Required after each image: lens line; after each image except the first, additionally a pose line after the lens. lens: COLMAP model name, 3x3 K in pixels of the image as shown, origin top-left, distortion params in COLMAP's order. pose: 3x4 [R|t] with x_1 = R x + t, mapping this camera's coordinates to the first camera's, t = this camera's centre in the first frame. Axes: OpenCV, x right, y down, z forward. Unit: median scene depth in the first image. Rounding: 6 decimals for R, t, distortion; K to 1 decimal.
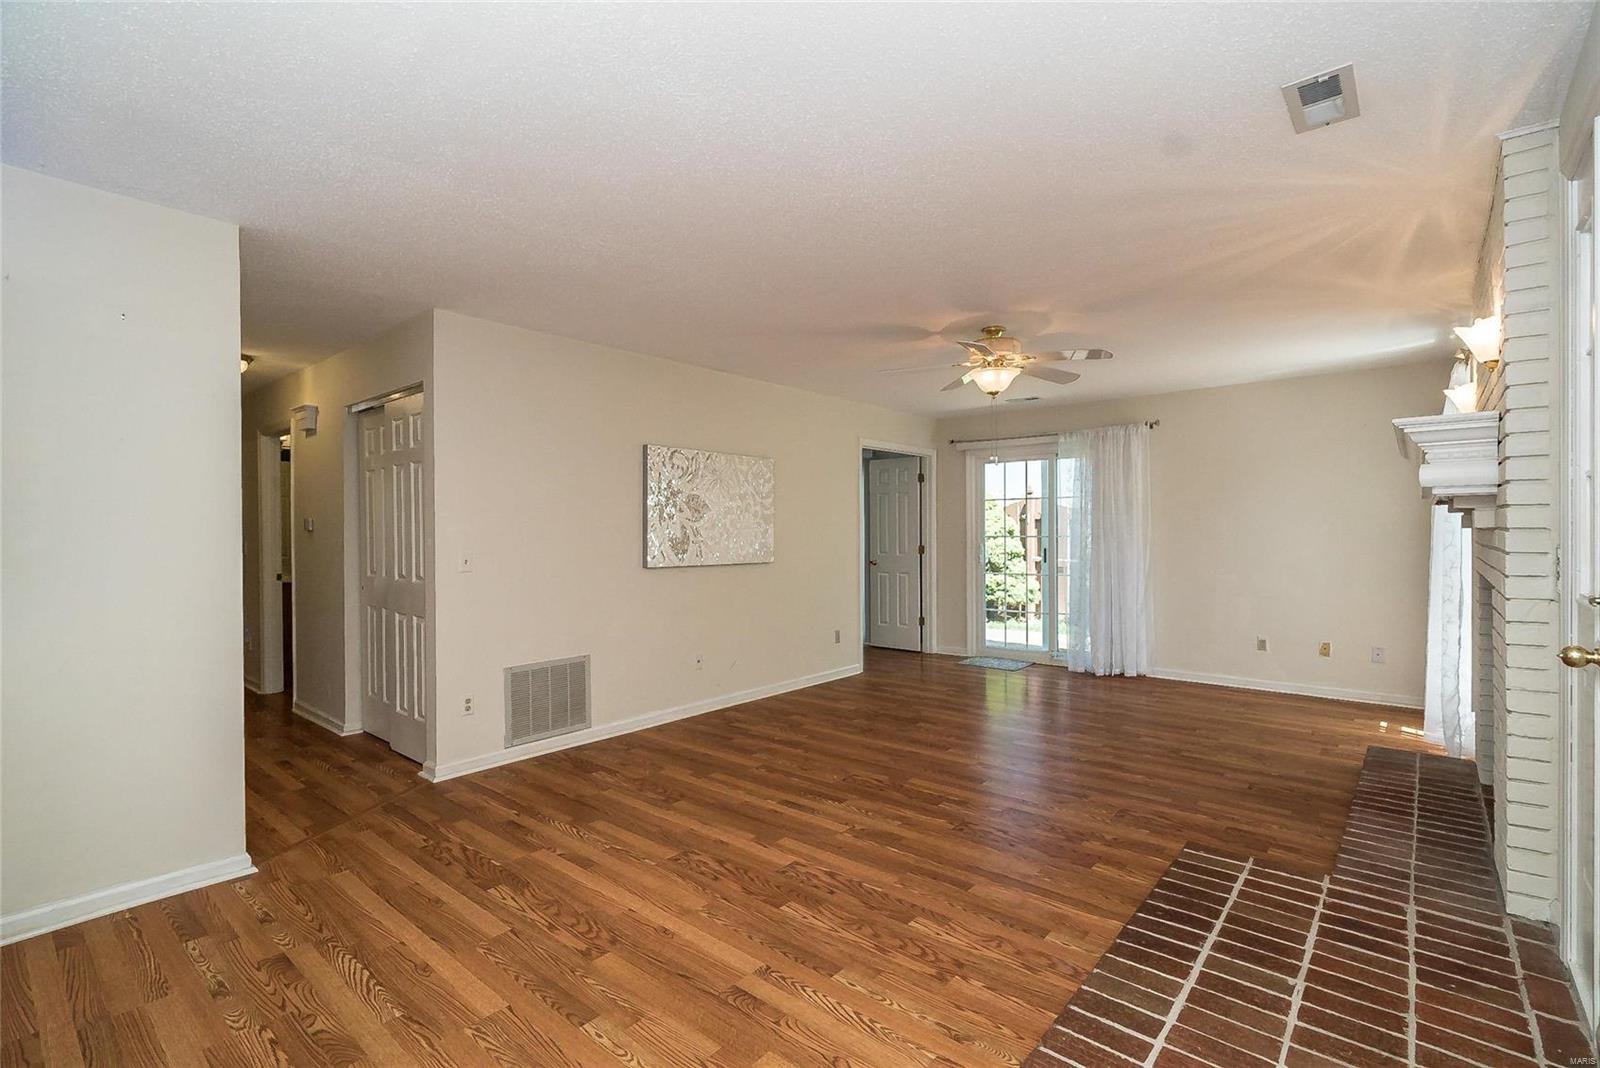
lens RADIAL K [[727.3, 0, 795.7], [0, 727.3, 525.2], [0, 0, 1]] dist [-0.001033, 0.000246]
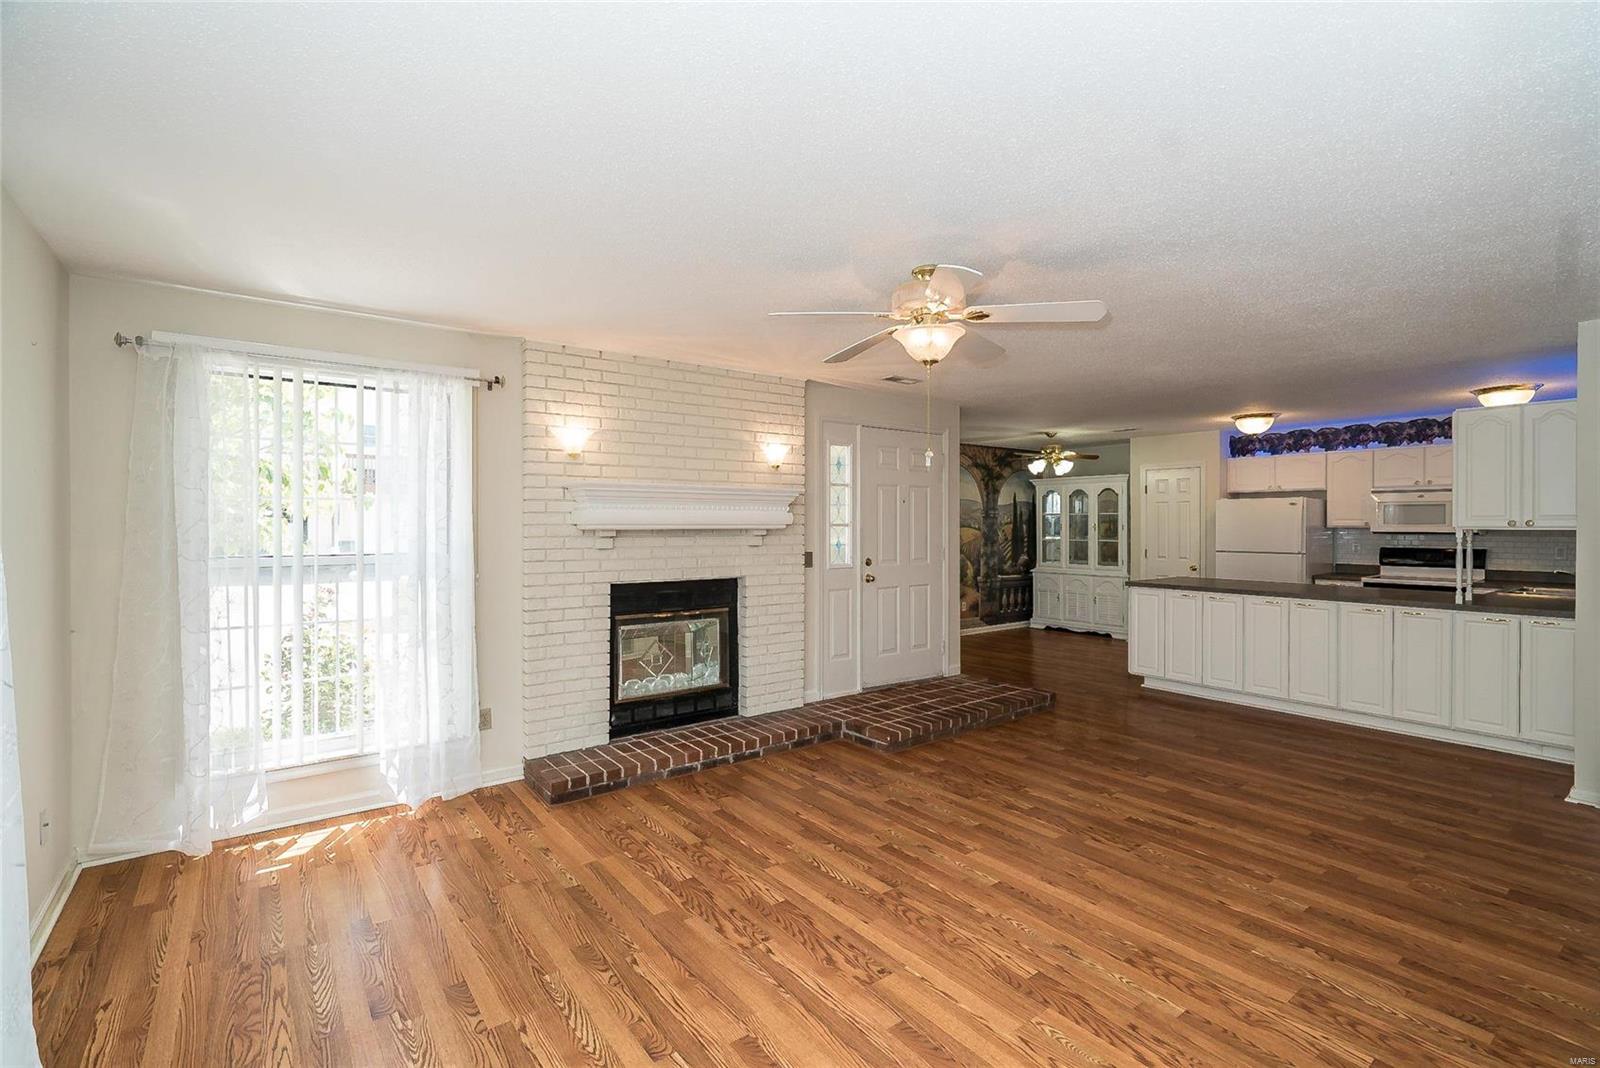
lens RADIAL K [[724.5, 0, 804.8], [0, 724.5, 525.4], [0, 0, 1]] dist [-0.002517, 0.000087]
pose [[-0.978786, 0.002683, 0.204869, 0.251389], [0.001347, 0.999977, -0.006658, -0.023117], [-0.204882, -0.006241, -0.978767, 1.742901]]
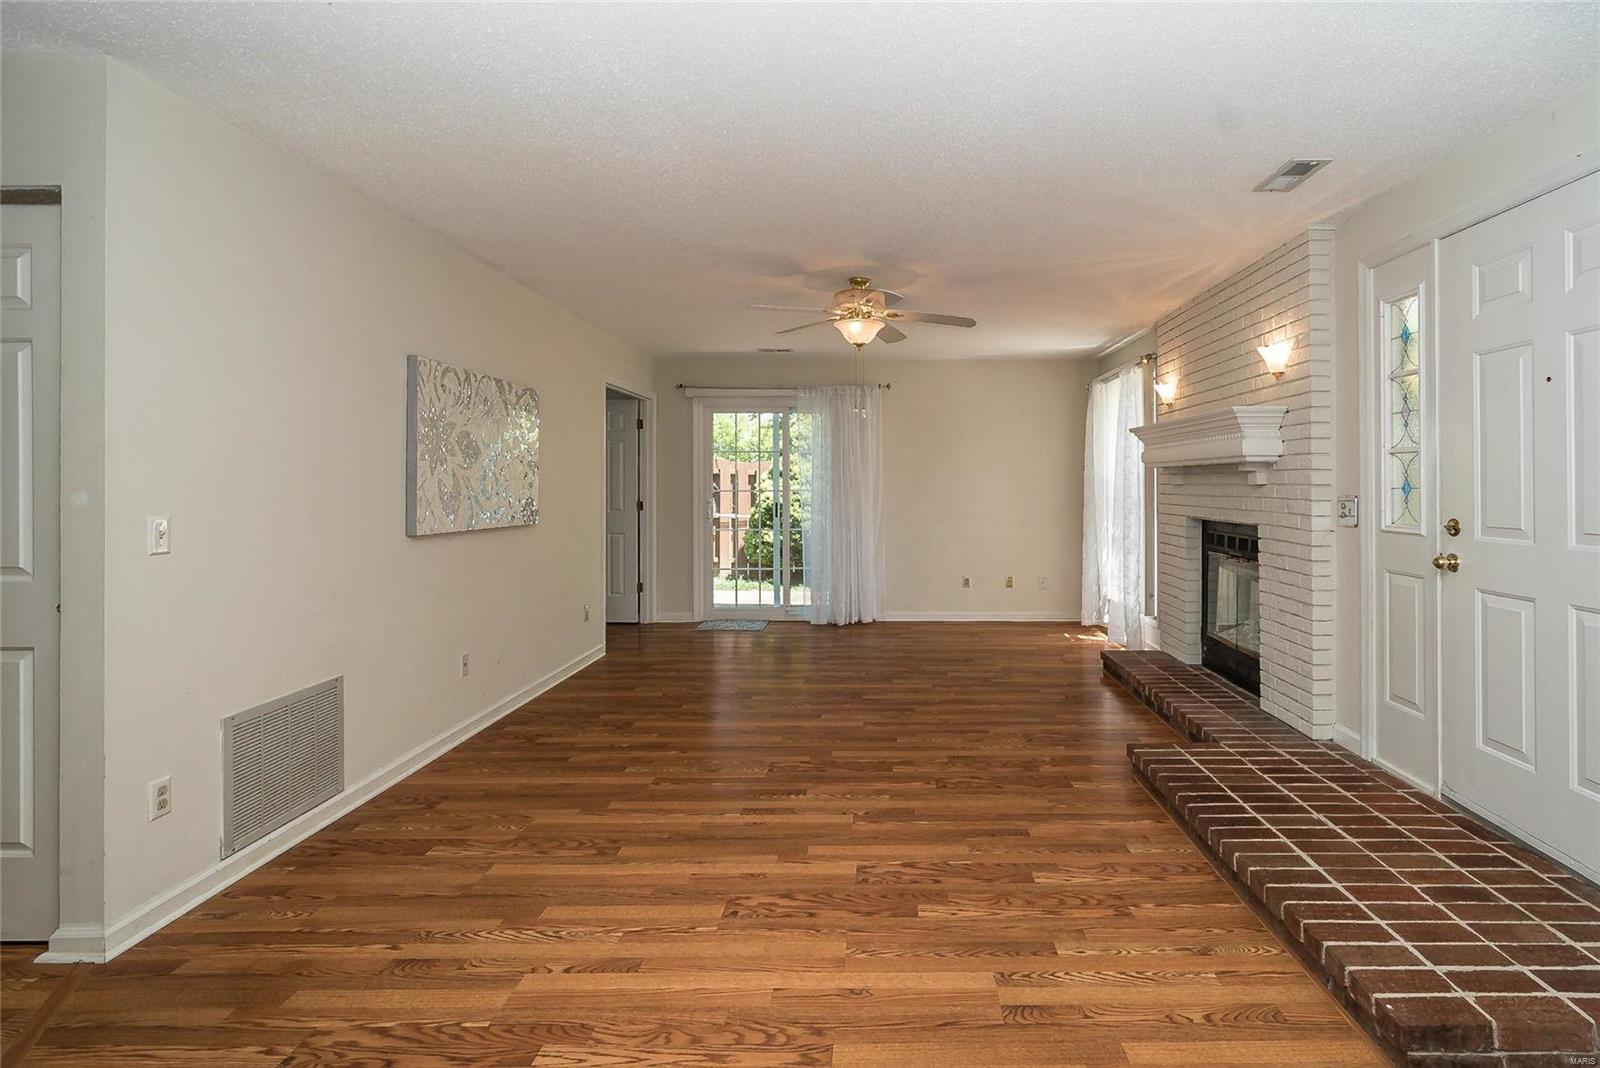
lens RADIAL K [[770.4, 0, 882.7], [0, 770.4, 476.9], [0, 0, 1]] dist [-0.002603, 0.000774]
pose [[0.755199, 0.013589, 0.655355, -0.397993], [-0.011372, 0.999906, -0.007629, 0.004198], [-0.655397, -0.001691, 0.755282, 0.197289]]
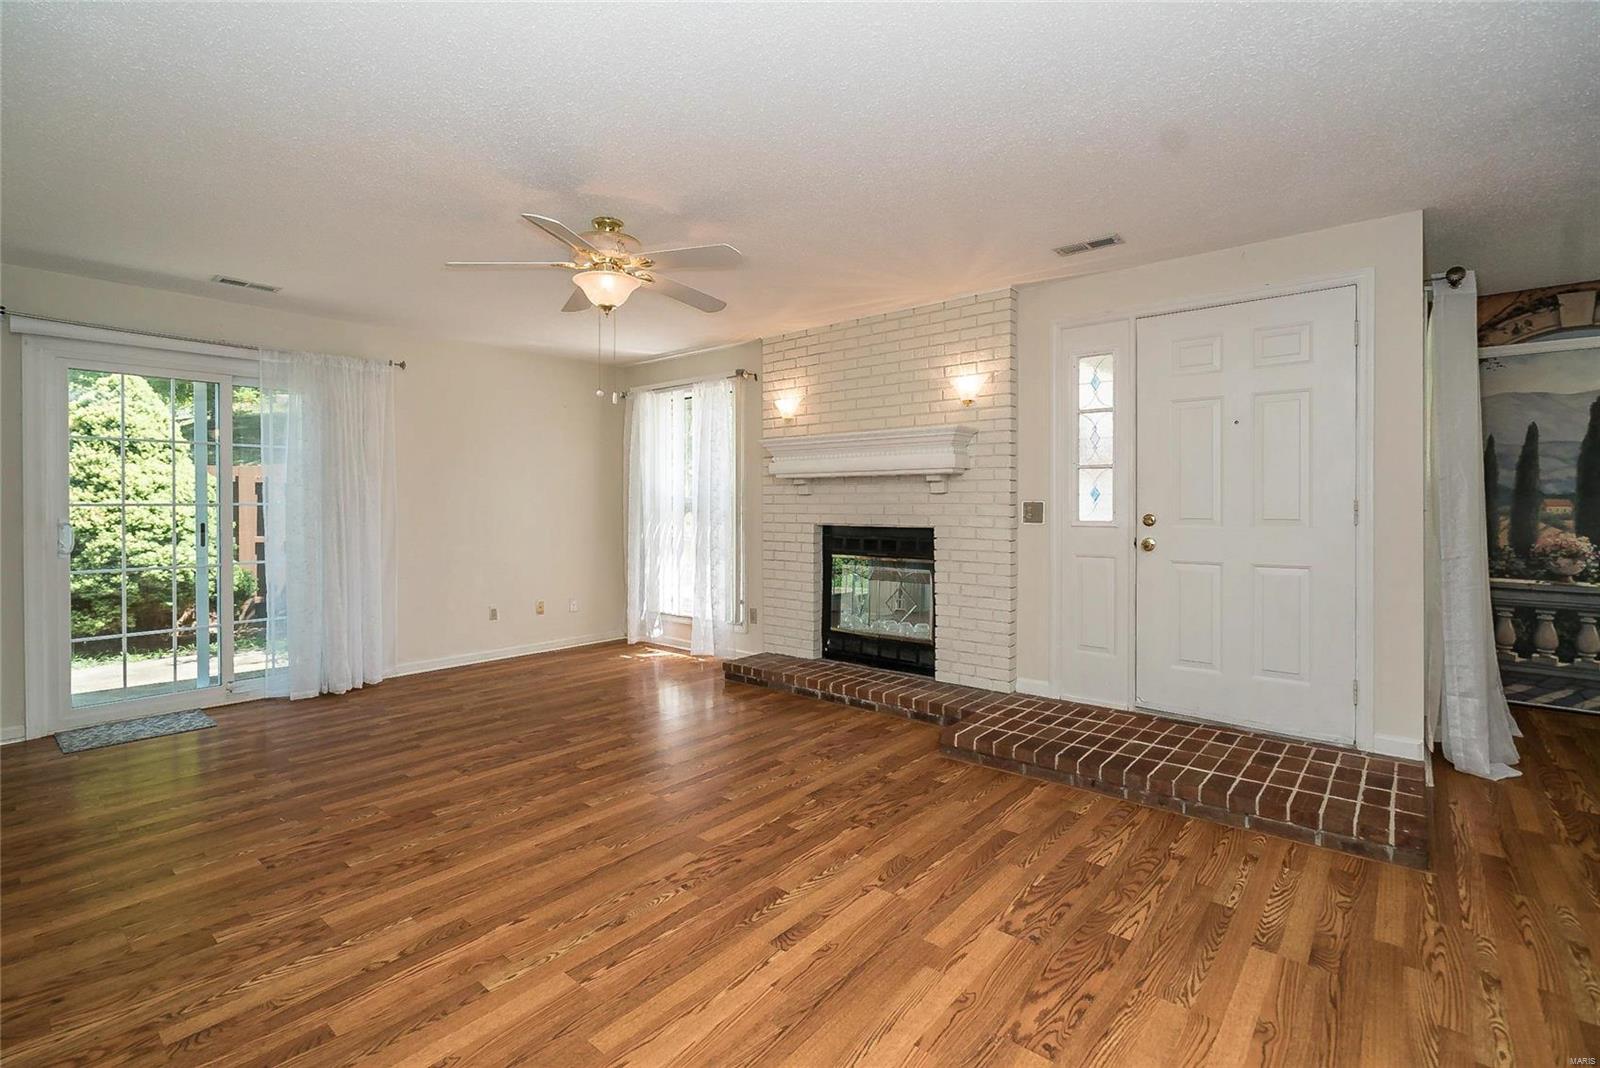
lens RADIAL K [[741.0, 0, 799.9], [0, 741.0, 504.6], [0, 0, 1]] dist [-0.005018, -0.000325]
pose [[-0.006876, 0.004182, 0.999968, -0.510548], [-0.005857, 0.999974, -0.004223, 0.024255], [-0.999959, -0.005886, -0.006852, 0.823318]]
